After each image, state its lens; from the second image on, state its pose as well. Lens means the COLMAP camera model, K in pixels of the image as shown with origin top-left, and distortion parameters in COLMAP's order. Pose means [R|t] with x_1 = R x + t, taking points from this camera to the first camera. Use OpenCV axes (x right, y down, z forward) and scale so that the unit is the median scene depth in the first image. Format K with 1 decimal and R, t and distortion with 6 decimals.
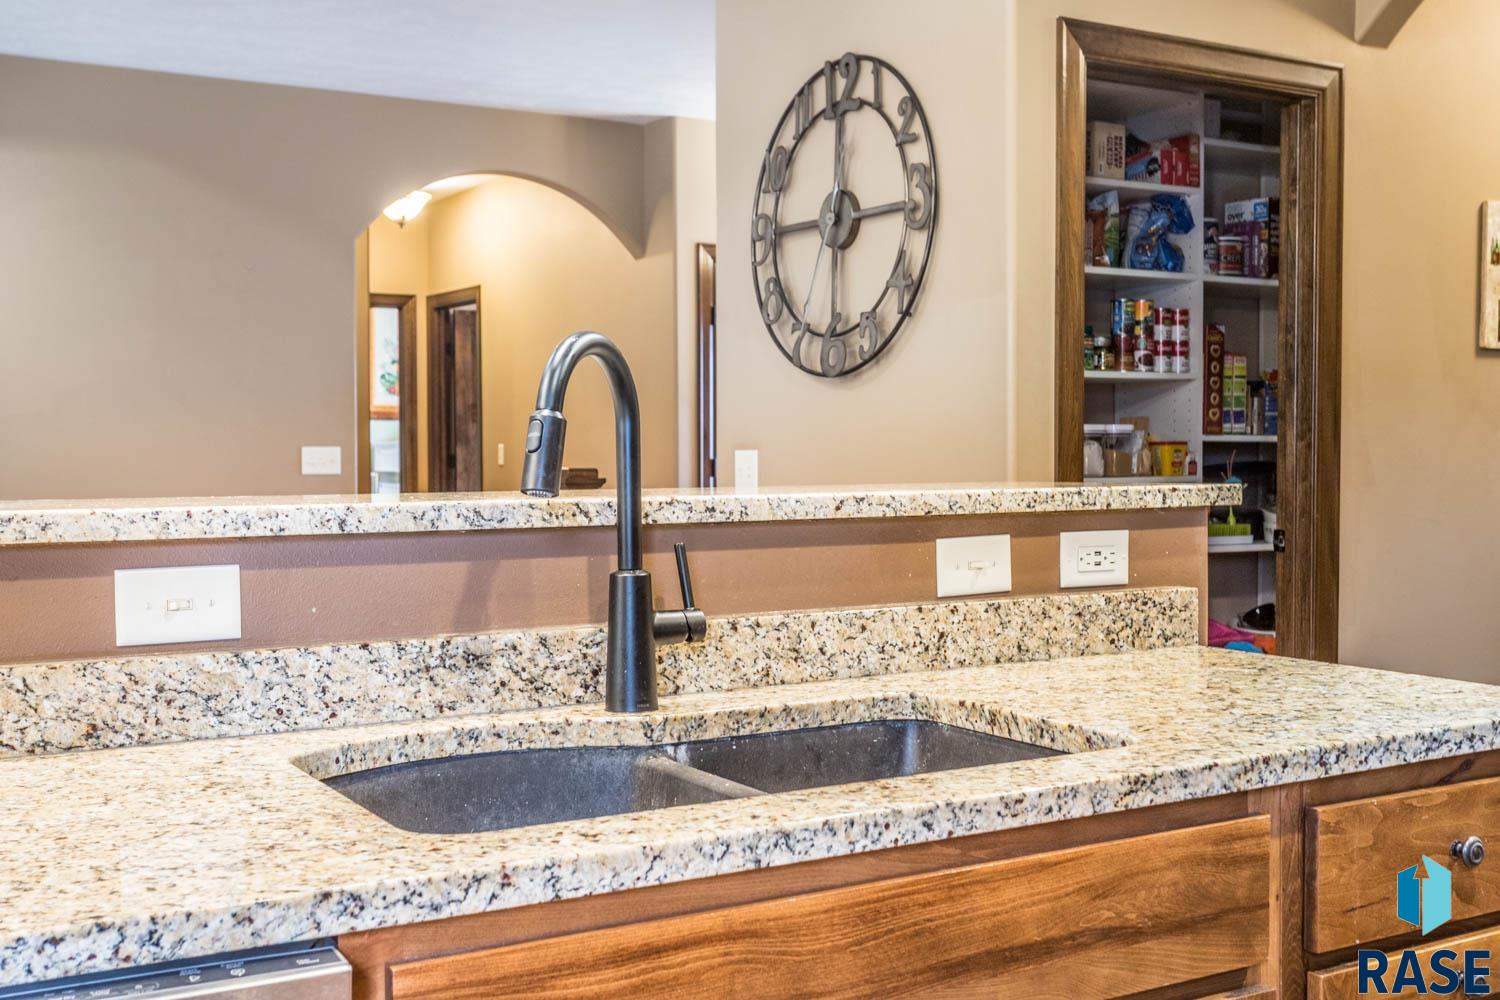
lens RADIAL K [[1649.9, 0, 746.2], [0, 1649.9, 491.1], [0, 0, 1]] dist [0.019831, 0.000000]
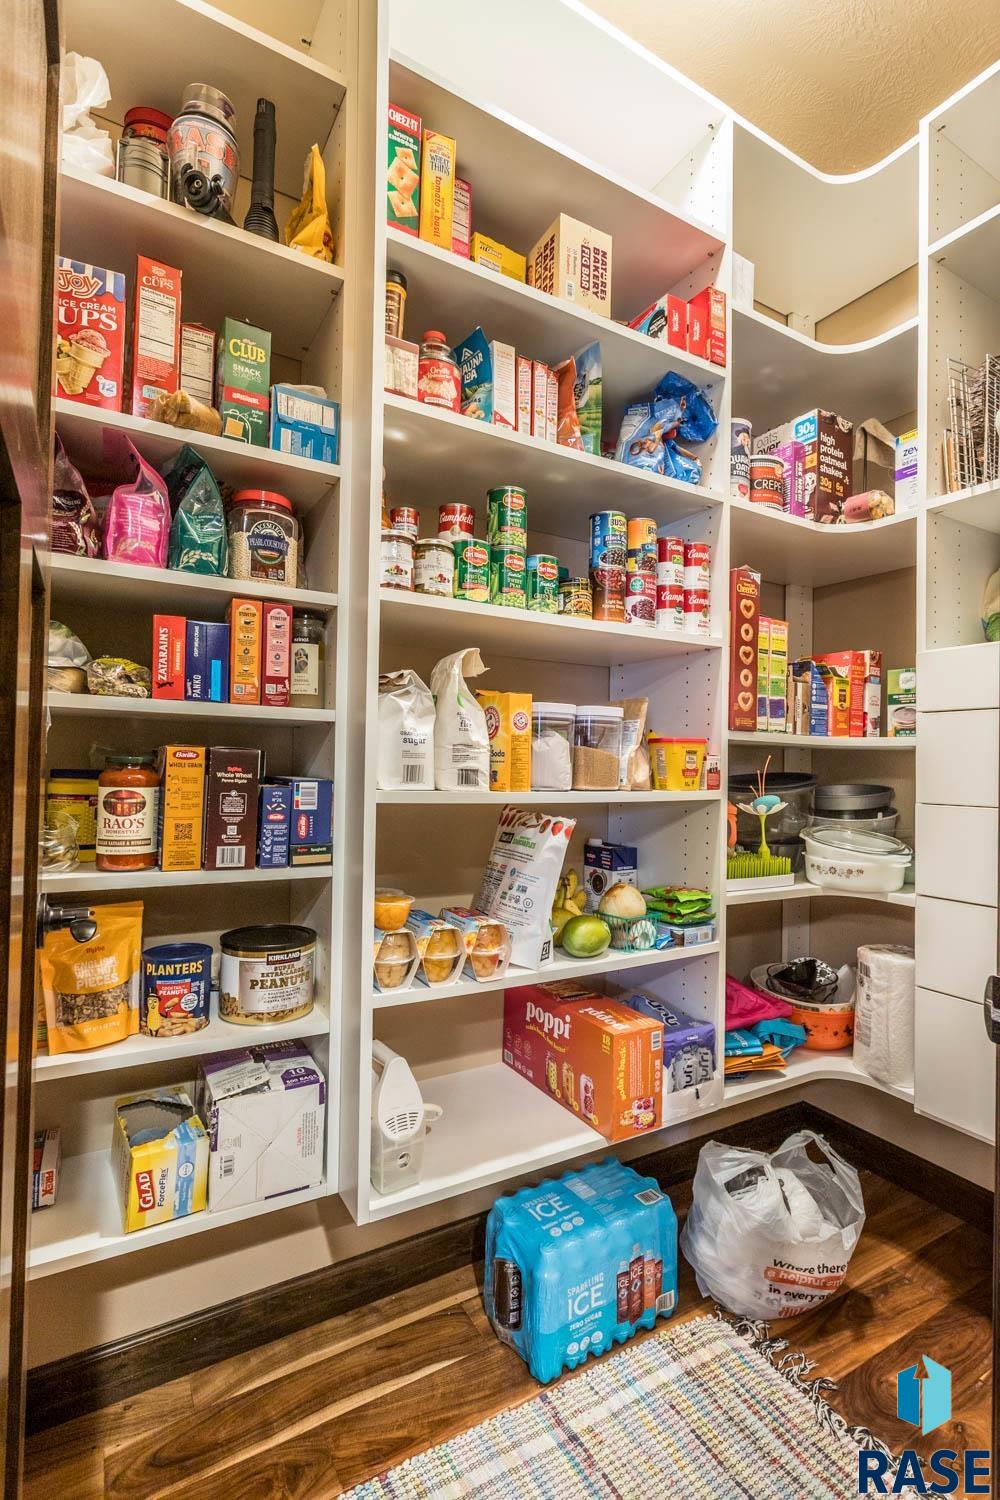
lens RADIAL K [[710.1, 0, 502.1], [0, 710.1, 751.3], [0, 0, 1]] dist [-0.002958, 0.003468]
pose [[0.999821, 0.018931, -0.000451, 0.183225], [-0.018929, 0.998397, -0.053332, -0.007935], [-0.000559, 0.053331, 0.998577, 0.708764]]
